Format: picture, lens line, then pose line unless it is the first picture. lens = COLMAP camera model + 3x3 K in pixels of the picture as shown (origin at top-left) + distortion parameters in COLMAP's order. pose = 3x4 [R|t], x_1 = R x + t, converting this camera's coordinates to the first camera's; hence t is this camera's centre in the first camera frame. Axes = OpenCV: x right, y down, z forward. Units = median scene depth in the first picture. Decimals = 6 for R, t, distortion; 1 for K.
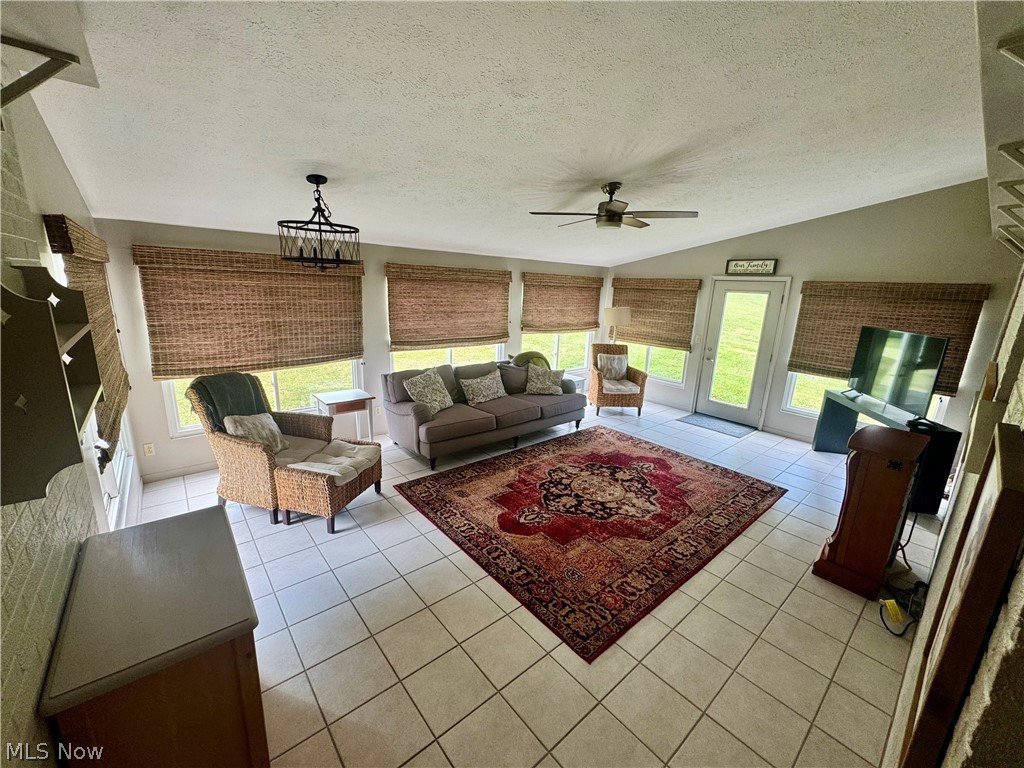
lens RADIAL K [[408.4, 0, 506.5], [0, 408.4, 381.5], [0, 0, 1]] dist [-0.002415, -0.000269]
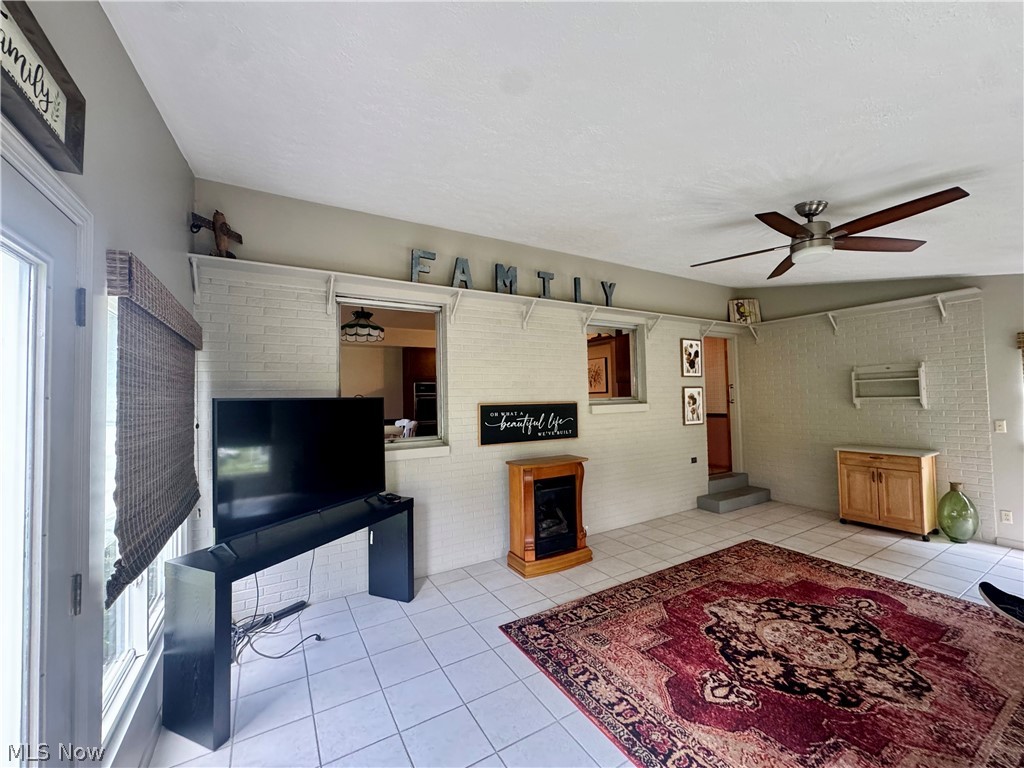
lens RADIAL K [[408.4, 0, 520.6], [0, 408.4, 383.8], [0, 0, 1]] dist [-0.002415, -0.000269]
pose [[-0.989569, -0.013567, 0.143417, 0.591192], [0.015330, 0.979984, 0.198483, -0.275690], [-0.143239, 0.198611, -0.969555, 1.648019]]
